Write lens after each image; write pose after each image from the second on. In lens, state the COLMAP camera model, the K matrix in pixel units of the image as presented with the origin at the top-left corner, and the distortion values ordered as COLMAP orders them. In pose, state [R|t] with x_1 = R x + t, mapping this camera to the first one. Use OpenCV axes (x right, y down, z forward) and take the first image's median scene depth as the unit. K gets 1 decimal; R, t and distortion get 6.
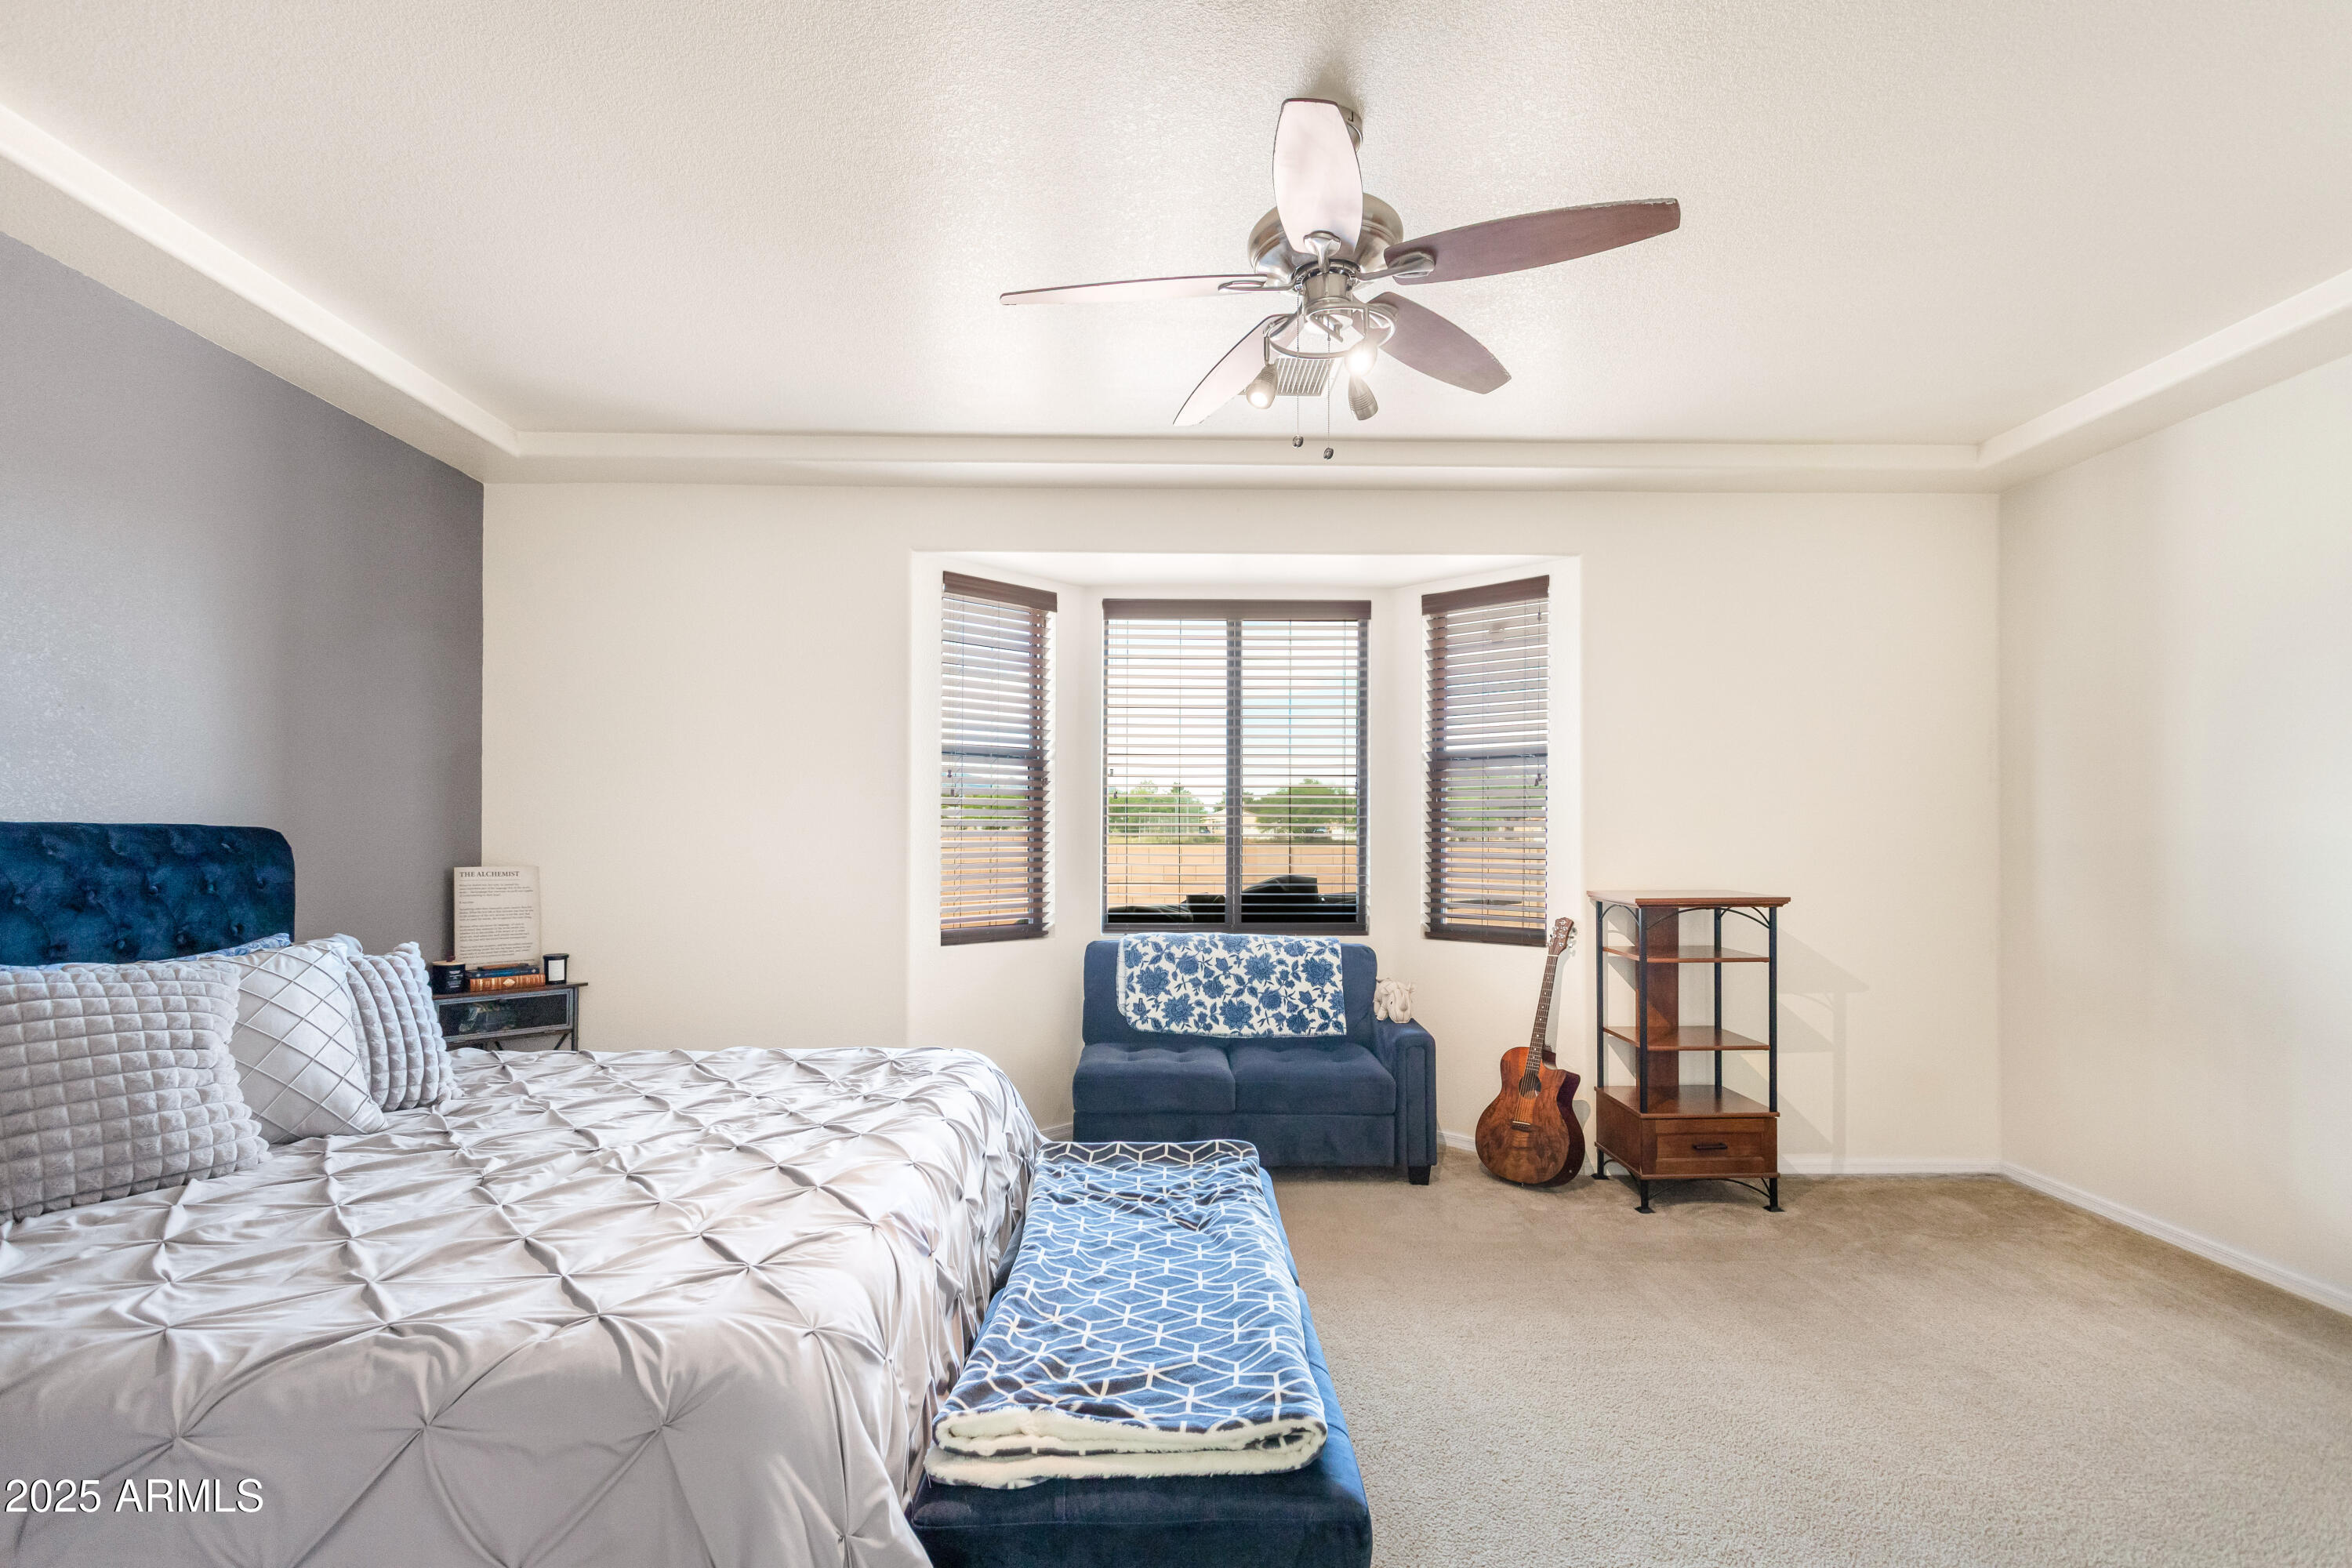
lens RADIAL K [[1133.6, 0, 1192.3], [0, 1133.6, 829.2], [0, 0, 1]] dist [0.008641, 0.001383]
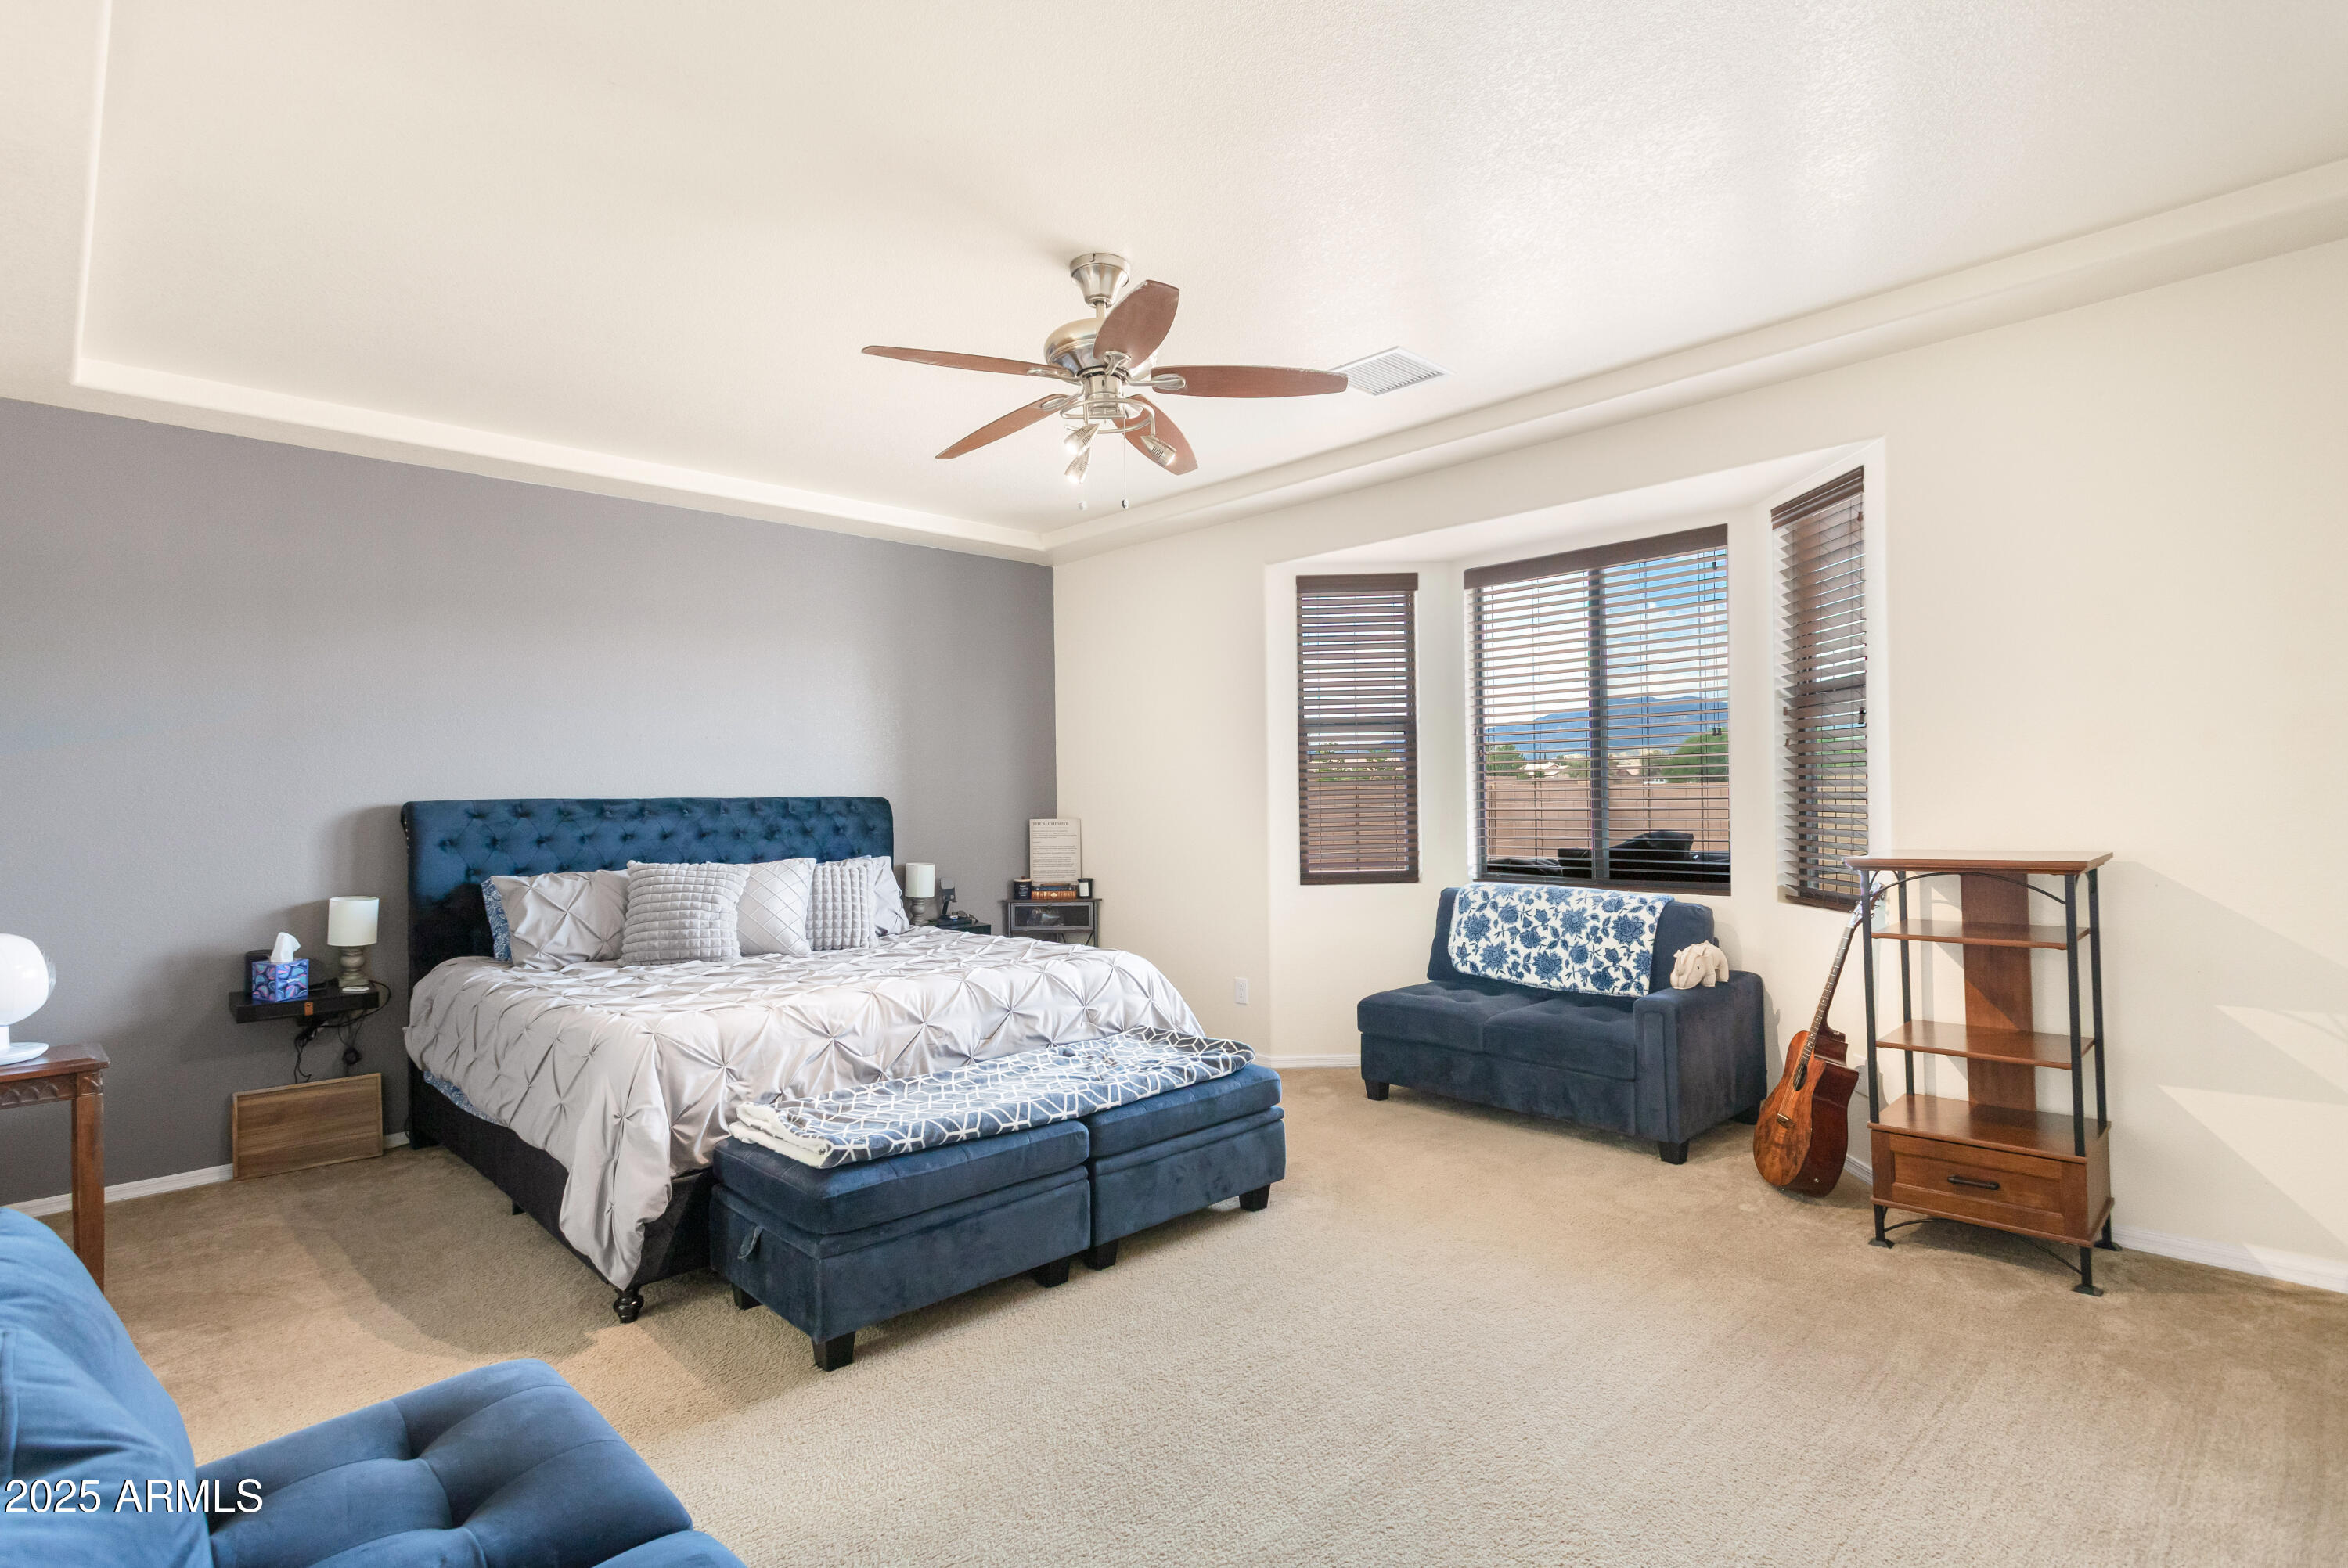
lens RADIAL K [[1131.5, 0, 1181.8], [0, 1131.5, 786.2], [0, 0, 1]] dist [0.008641, 0.001383]
pose [[0.691678, -0.020455, -0.721916, 0.548491], [0.022710, 0.999721, -0.006567, 0.002434], [0.721849, -0.011852, 0.691949, 0.067841]]
